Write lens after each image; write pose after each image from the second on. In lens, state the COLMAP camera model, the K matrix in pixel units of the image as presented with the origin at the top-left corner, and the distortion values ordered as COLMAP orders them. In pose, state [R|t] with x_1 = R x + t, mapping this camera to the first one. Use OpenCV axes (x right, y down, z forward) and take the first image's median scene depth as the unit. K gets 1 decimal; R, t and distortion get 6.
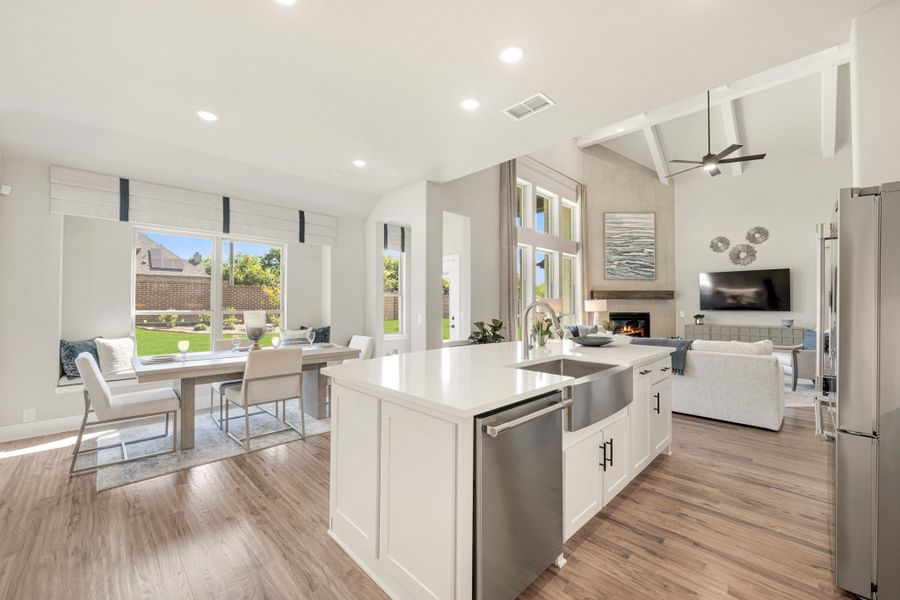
lens RADIAL K [[359.6, 0, 451.9], [0, 359.6, 299.0], [0, 0, 1]] dist [0.002282, -0.000893]
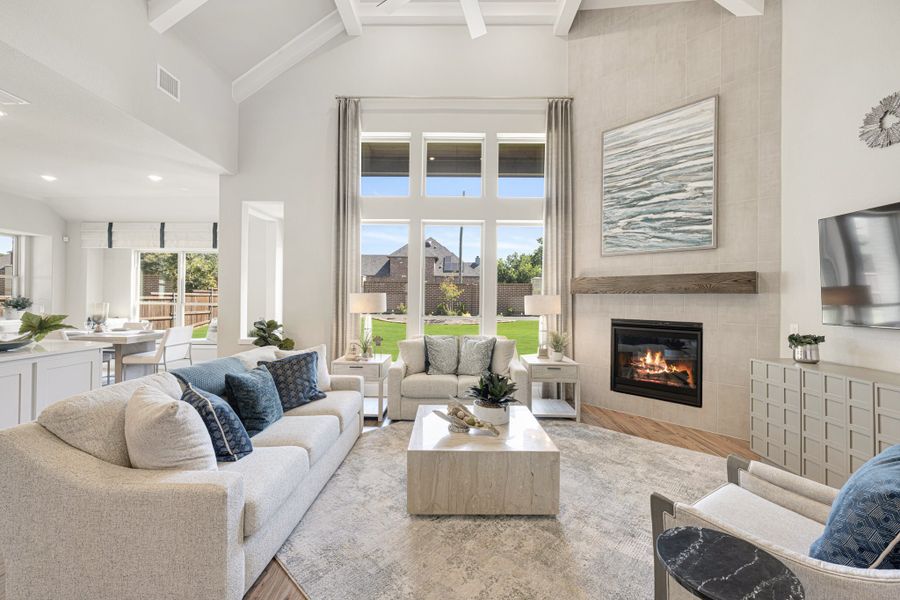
lens RADIAL K [[359.6, 0, 451.6], [0, 359.6, 297.0], [0, 0, 1]] dist [0.002282, -0.000893]
pose [[0.693789, 0.003344, -0.720171, 0.669758], [0.002131, 0.999975, 0.006696, 0.002260], [0.720175, -0.006180, 0.693765, 0.471198]]
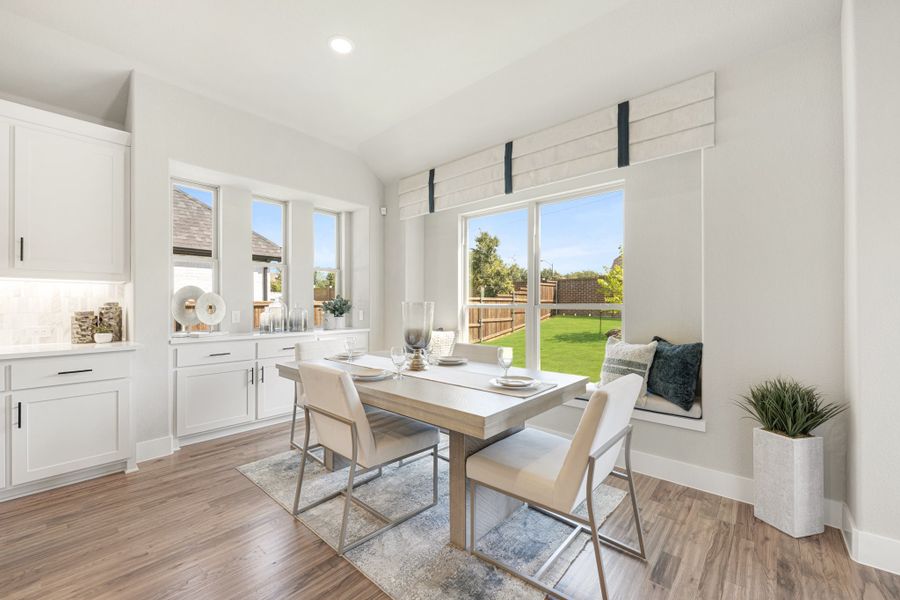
lens RADIAL K [[359.6, 0, 451.6], [0, 359.6, 304.3], [0, 0, 1]] dist [0.002282, -0.000893]
pose [[0.070738, -0.001300, -0.997494, 0.037858], [0.017741, 0.999843, -0.000045, 0.018391], [0.997337, -0.017694, 0.070750, 0.470698]]
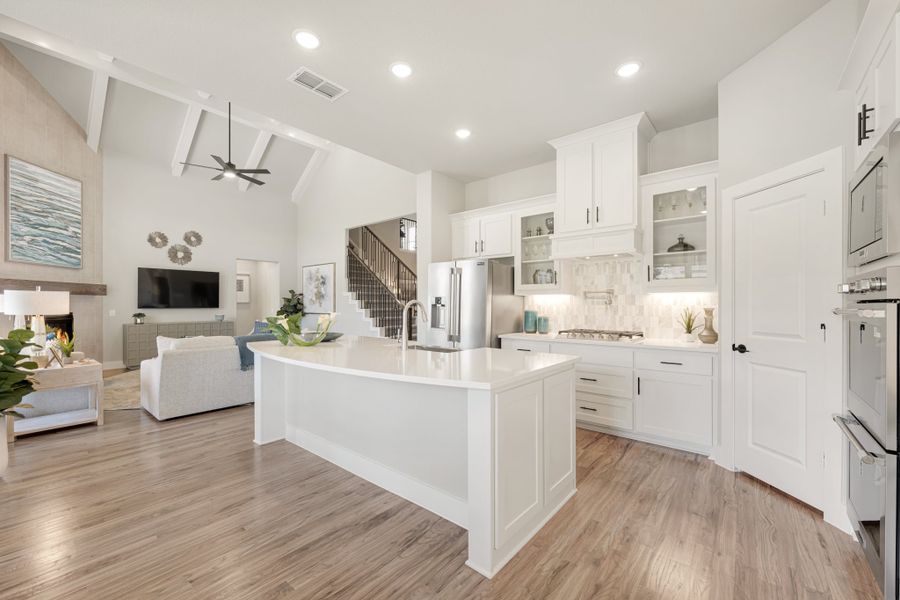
lens RADIAL K [[359.6, 0, 450.4], [0, 359.6, 304.5], [0, 0, 1]] dist [0.002282, -0.000893]
pose [[-0.098911, -0.002687, 0.995093, -0.285429], [-0.019830, 0.999803, 0.000729, 0.005791], [-0.994899, -0.019661, -0.098945, 0.293637]]
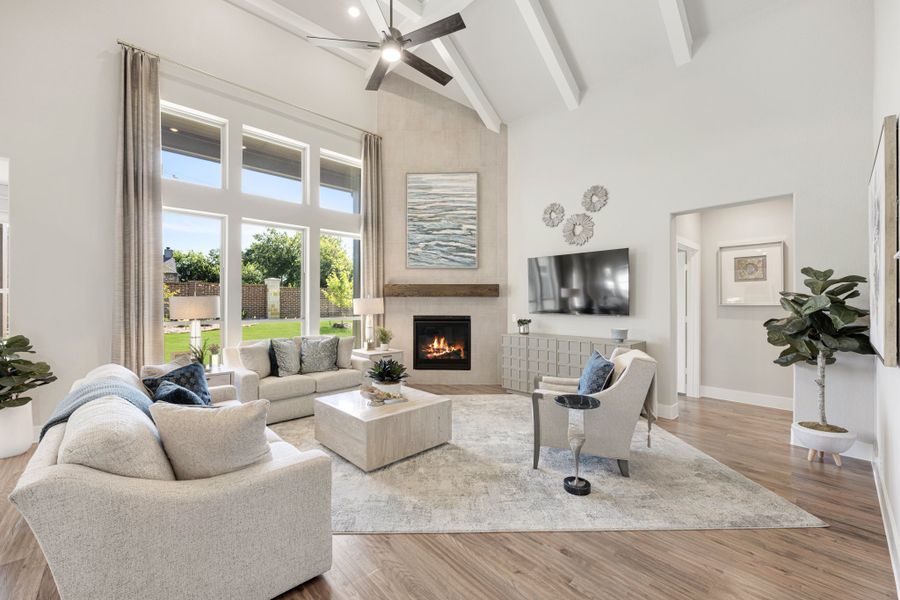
lens RADIAL K [[359.6, 0, 452.6], [0, 359.6, 301.7], [0, 0, 1]] dist [0.002282, -0.000893]
pose [[0.999392, 0.001050, -0.034862, 0.550412], [-0.000481, 0.999867, 0.016307, -0.000726], [0.034875, -0.016280, 0.999259, 0.302273]]
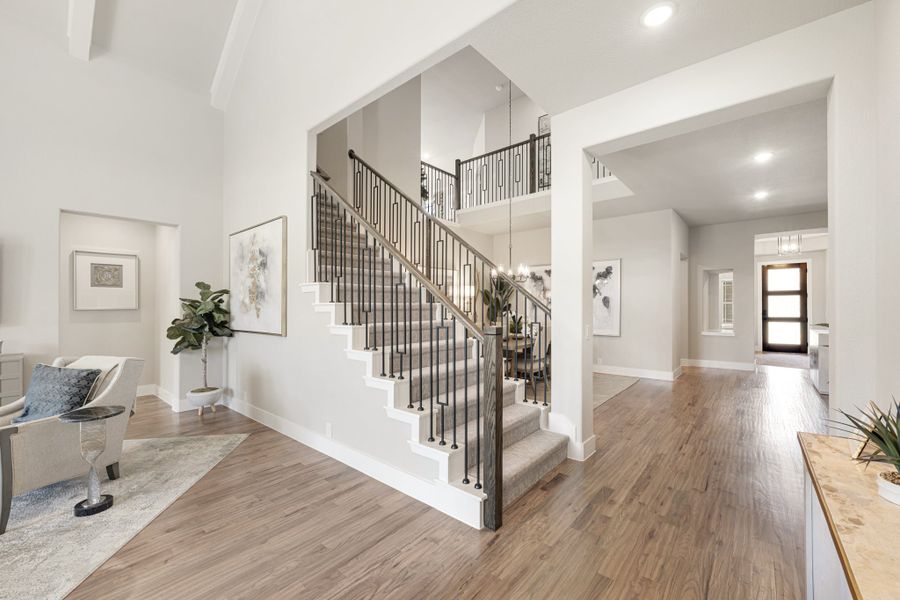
lens RADIAL K [[359.6, 0, 448.5], [0, 359.6, 304.5], [0, 0, 1]] dist [0.002282, -0.000893]
pose [[-0.085028, 0.007656, 0.996349, 0.338209], [-0.014928, 0.999848, -0.008957, 0.003000], [-0.996267, -0.015635, -0.084901, 0.361867]]
